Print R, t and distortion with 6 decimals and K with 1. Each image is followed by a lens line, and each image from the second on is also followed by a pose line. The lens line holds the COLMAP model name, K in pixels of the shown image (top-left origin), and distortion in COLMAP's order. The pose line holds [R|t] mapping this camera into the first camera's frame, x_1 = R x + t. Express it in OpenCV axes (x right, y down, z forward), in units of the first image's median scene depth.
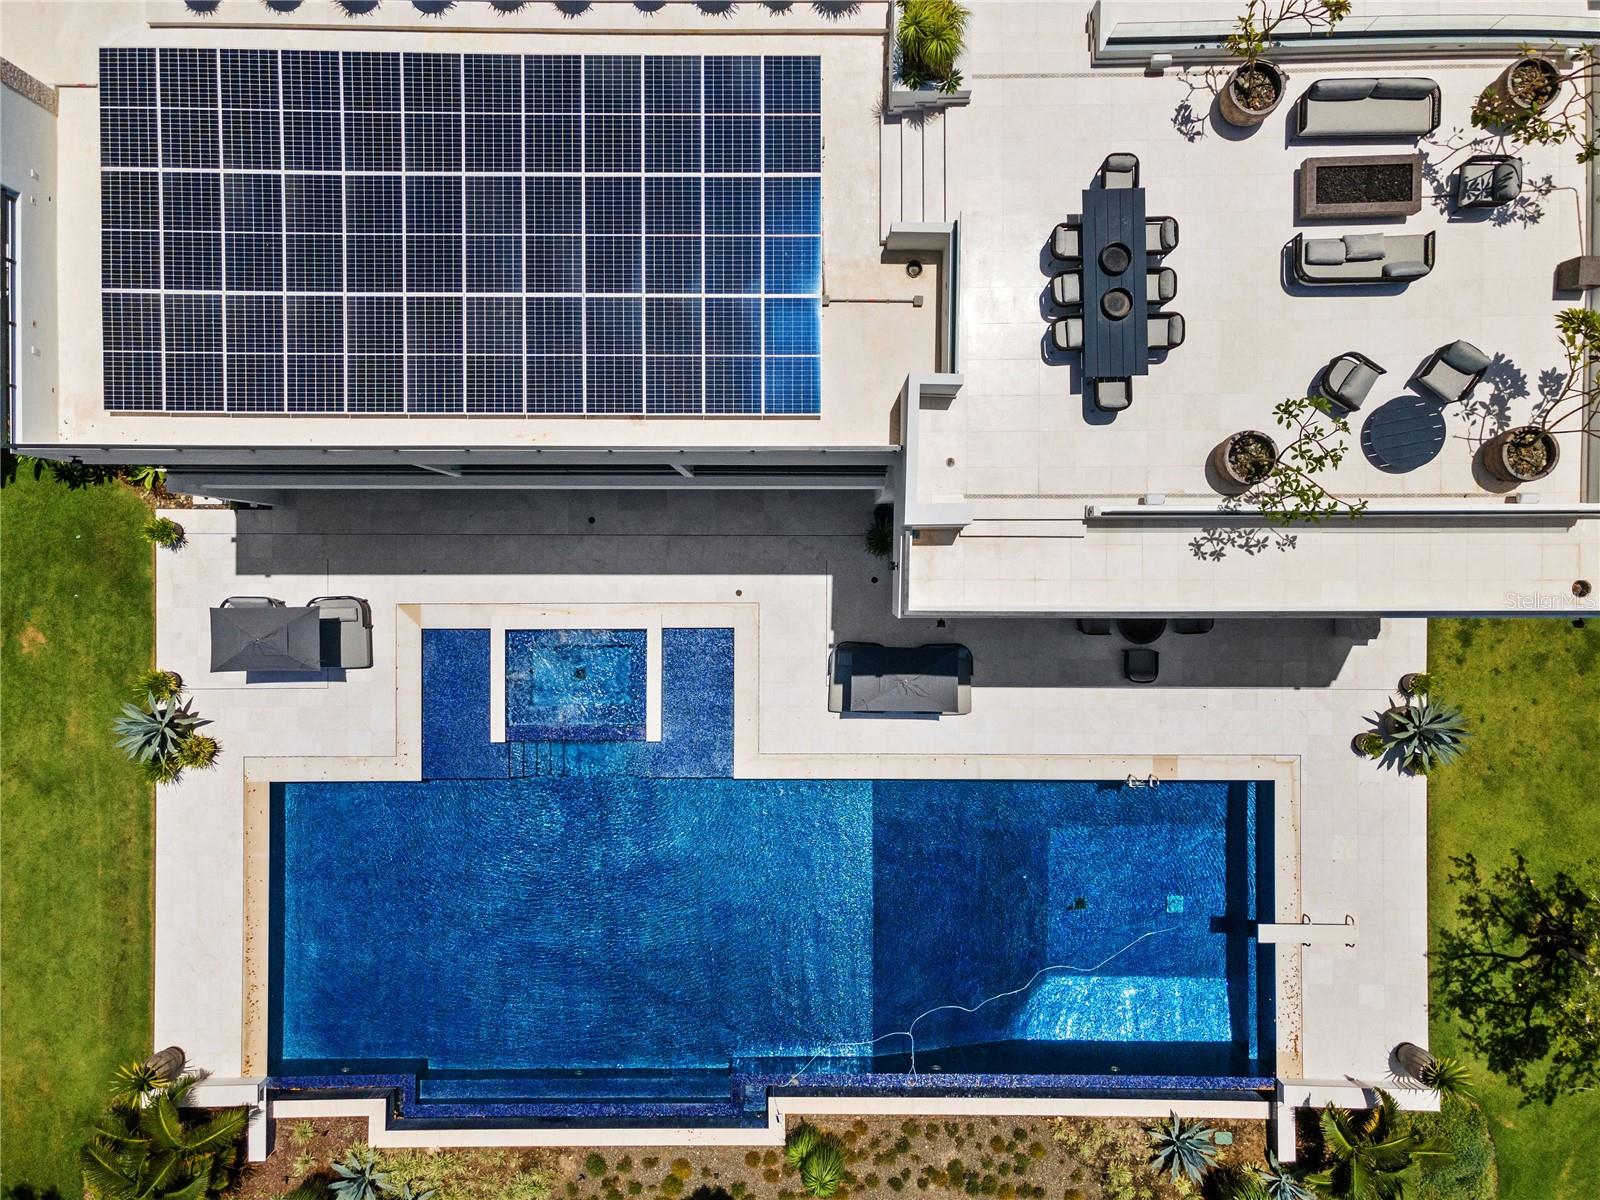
lens RADIAL K [[1161.4, 0, 788.0], [0, 1161.4, 608.0], [0, 0, 1]] dist [0.052490, 0.010834]
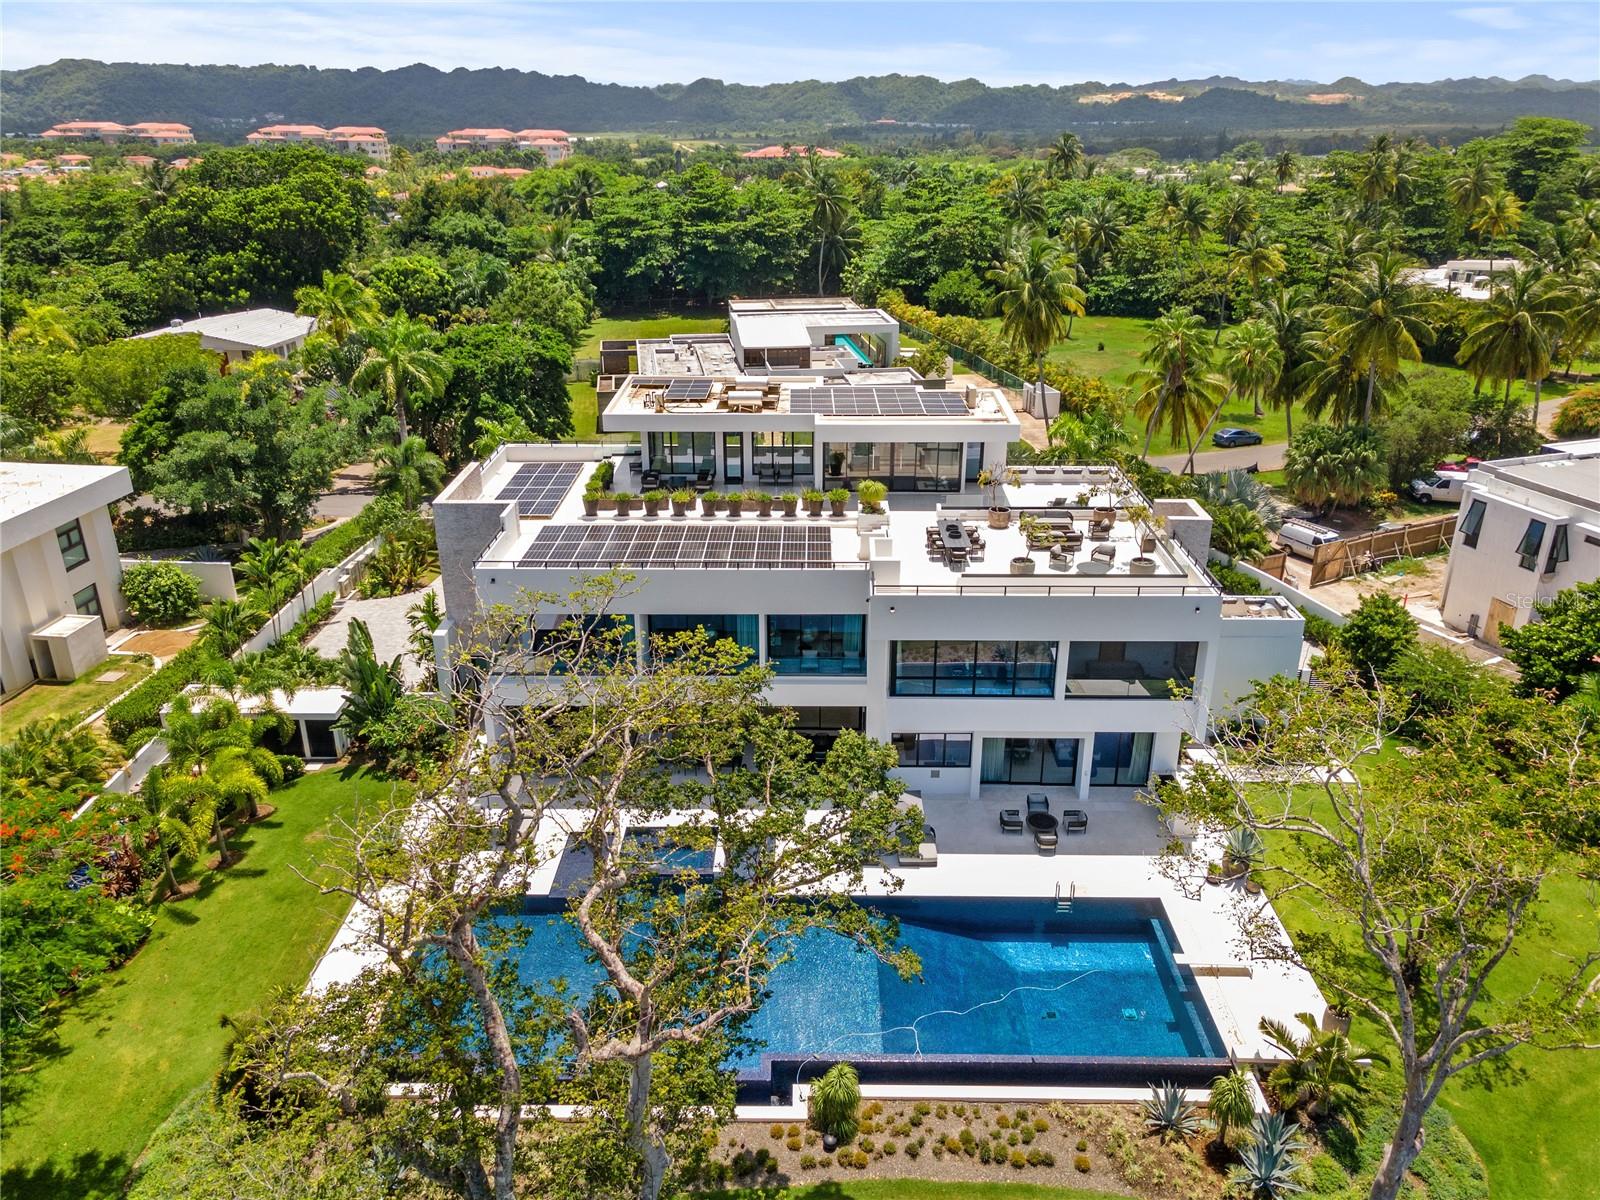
lens RADIAL K [[1161.4, 0, 801.0], [0, 1161.4, 609.8], [0, 0, 1]] dist [0.052490, 0.010834]
pose [[0.999859, 0.009964, -0.013534, 0.001300], [-0.016337, 0.387339, -0.921793, 1.314522], [-0.003942, 0.921883, 0.387447, 0.147915]]
